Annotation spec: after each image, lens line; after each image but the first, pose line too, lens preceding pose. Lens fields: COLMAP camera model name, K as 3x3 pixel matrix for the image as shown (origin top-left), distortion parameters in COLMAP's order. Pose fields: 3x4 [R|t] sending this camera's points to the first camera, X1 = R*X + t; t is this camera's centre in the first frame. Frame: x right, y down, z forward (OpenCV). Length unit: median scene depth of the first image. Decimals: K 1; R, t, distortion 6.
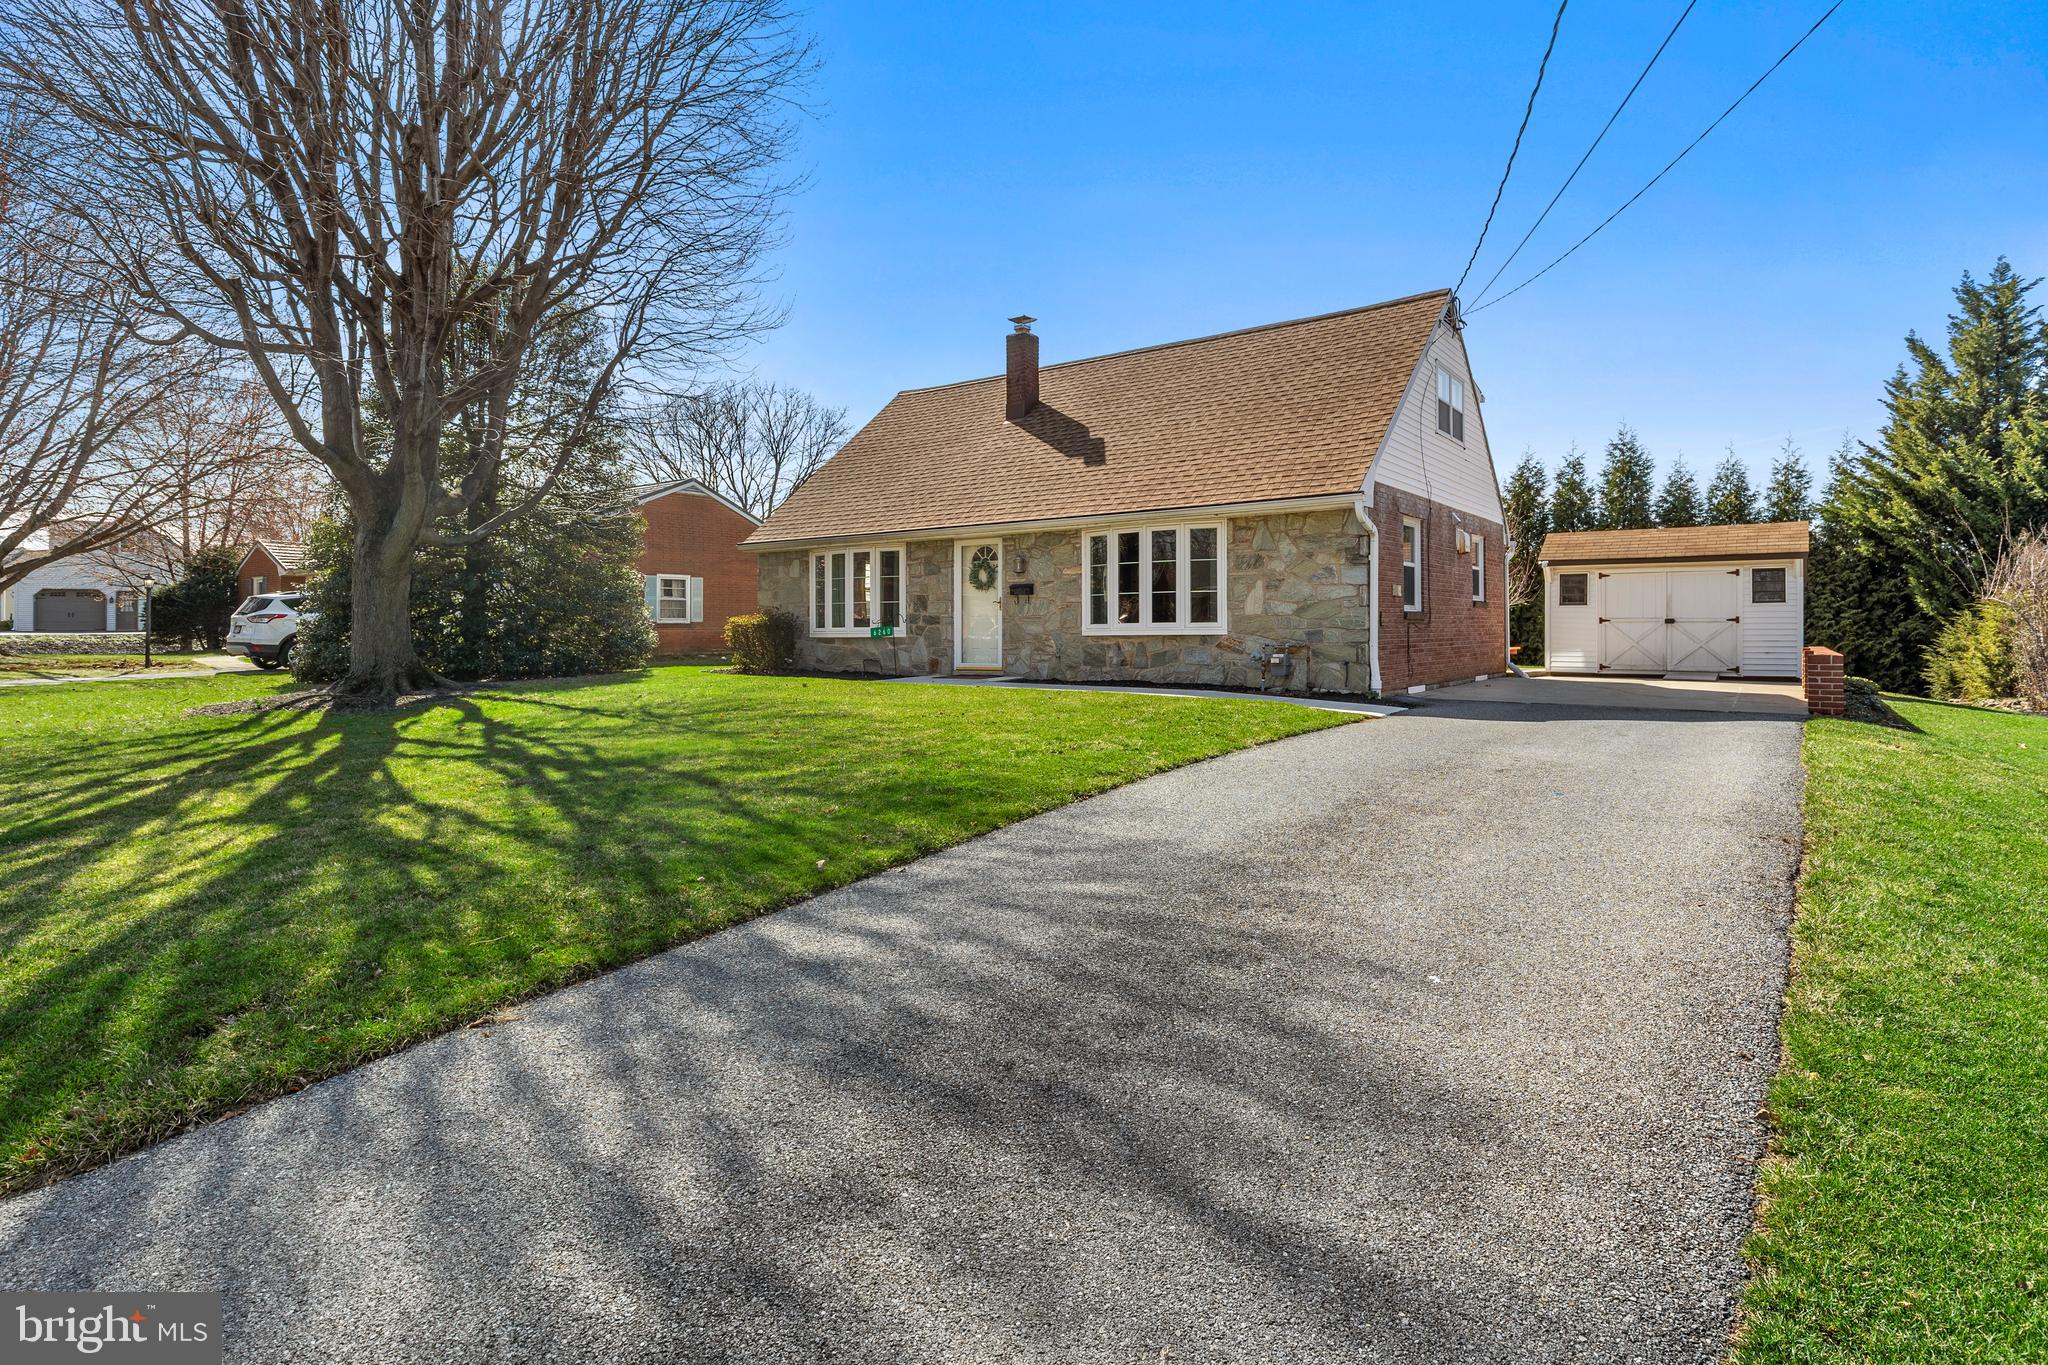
lens RADIAL K [[1014.4, 0, 1022.0], [0, 1014.4, 622.5], [0, 0, 1]] dist [-0.019425, -0.000913]
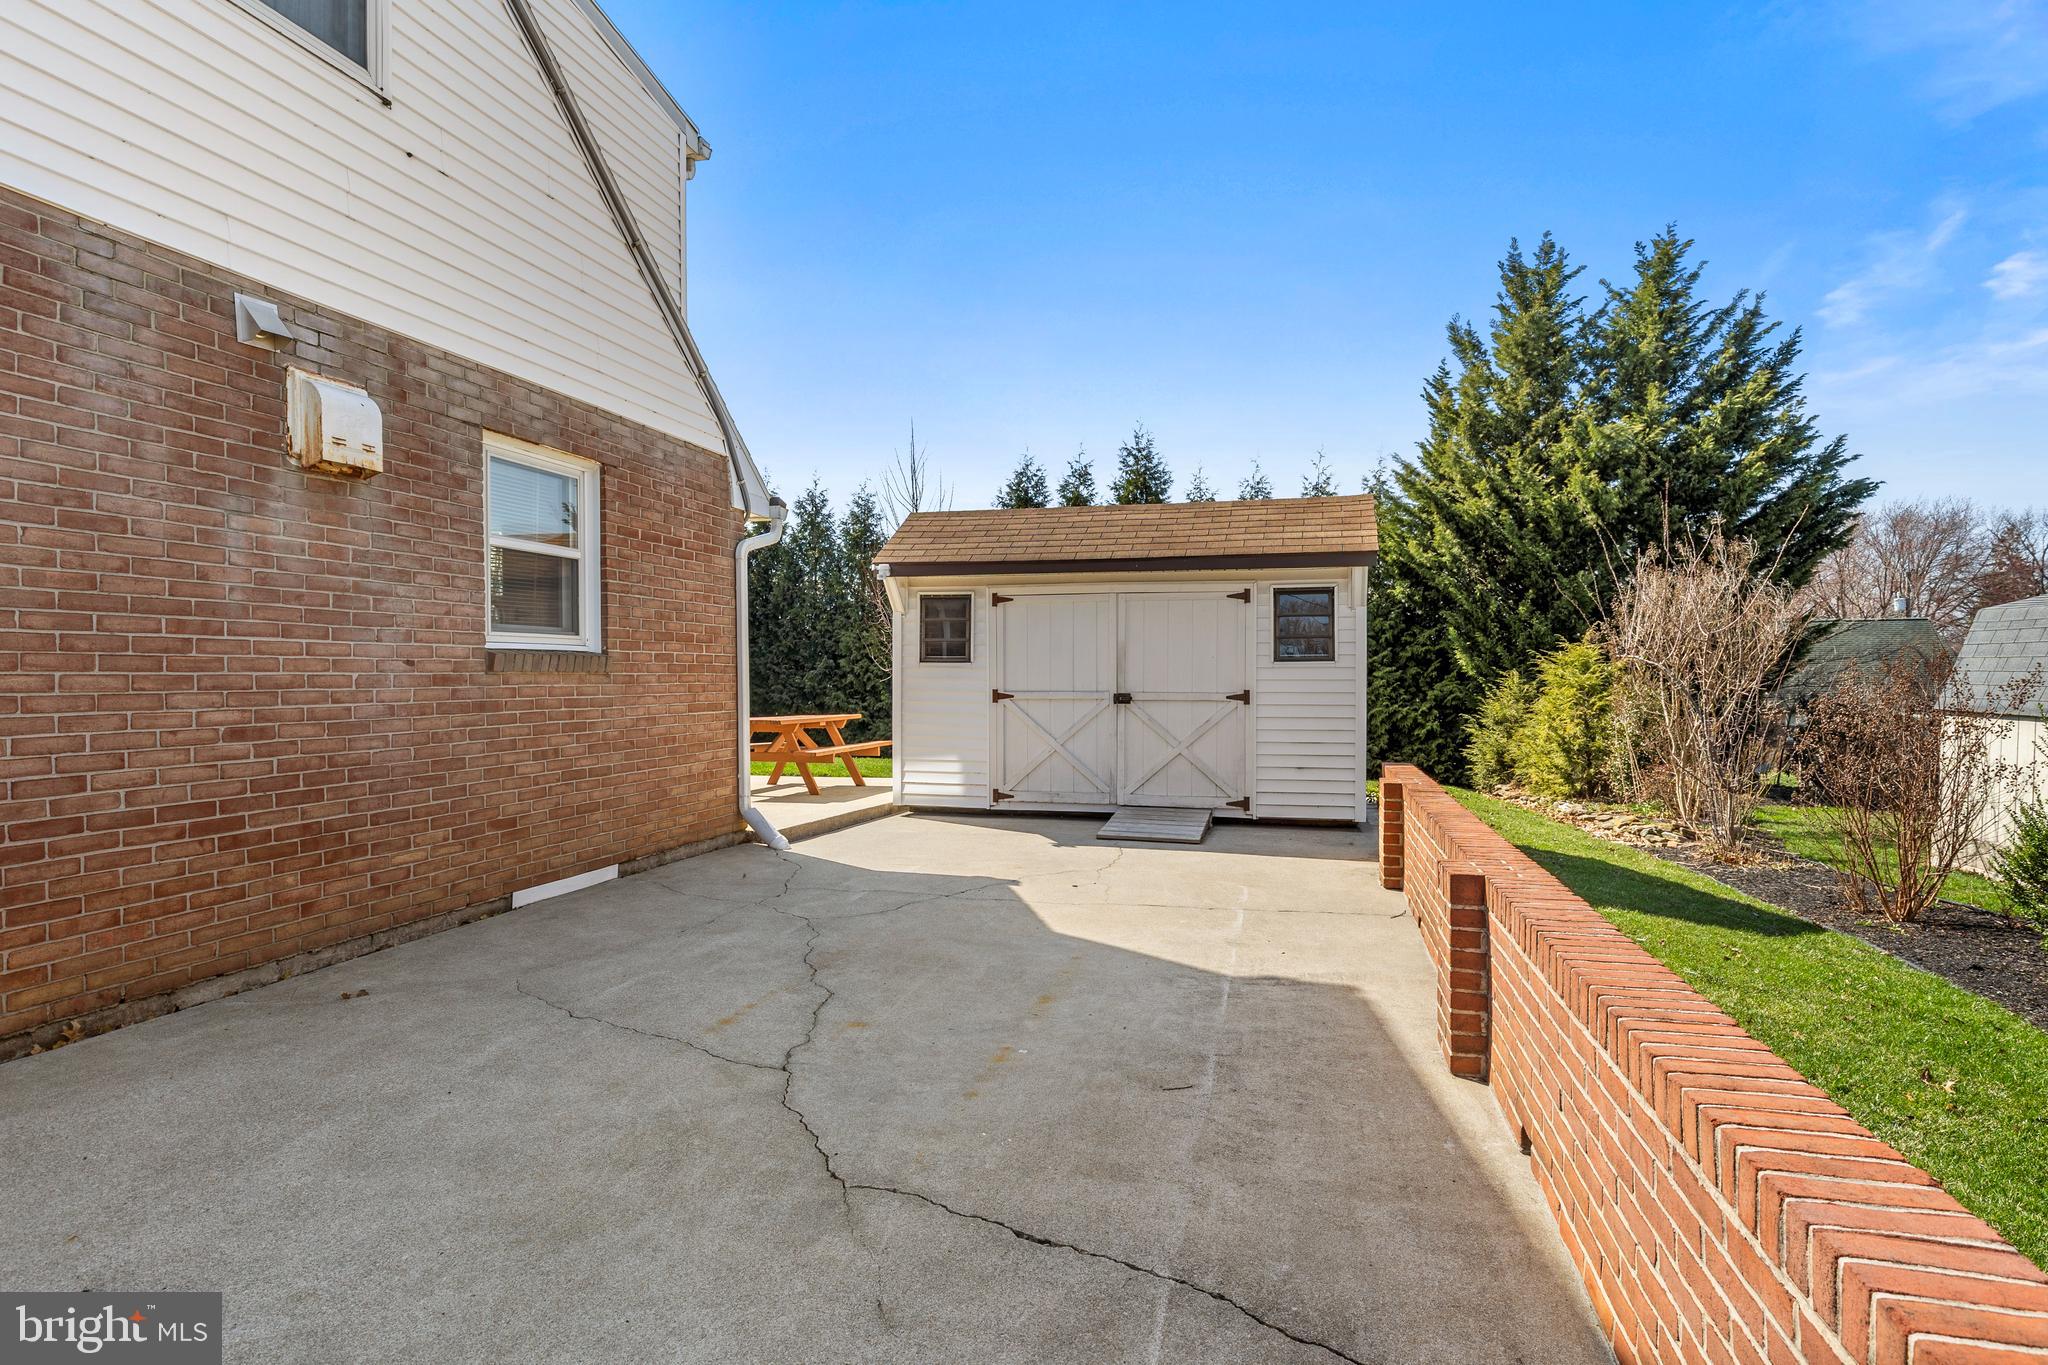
lens RADIAL K [[1017.4, 0, 1024.0], [0, 1017.4, 682.5], [0, 0, 1]] dist [0.000698, -0.000003]
pose [[0.927957, -0.000930, 0.372687, 0.371649], [-0.003412, 0.999934, 0.010991, -0.012217], [-0.372673, -0.011471, 0.927892, 0.506098]]
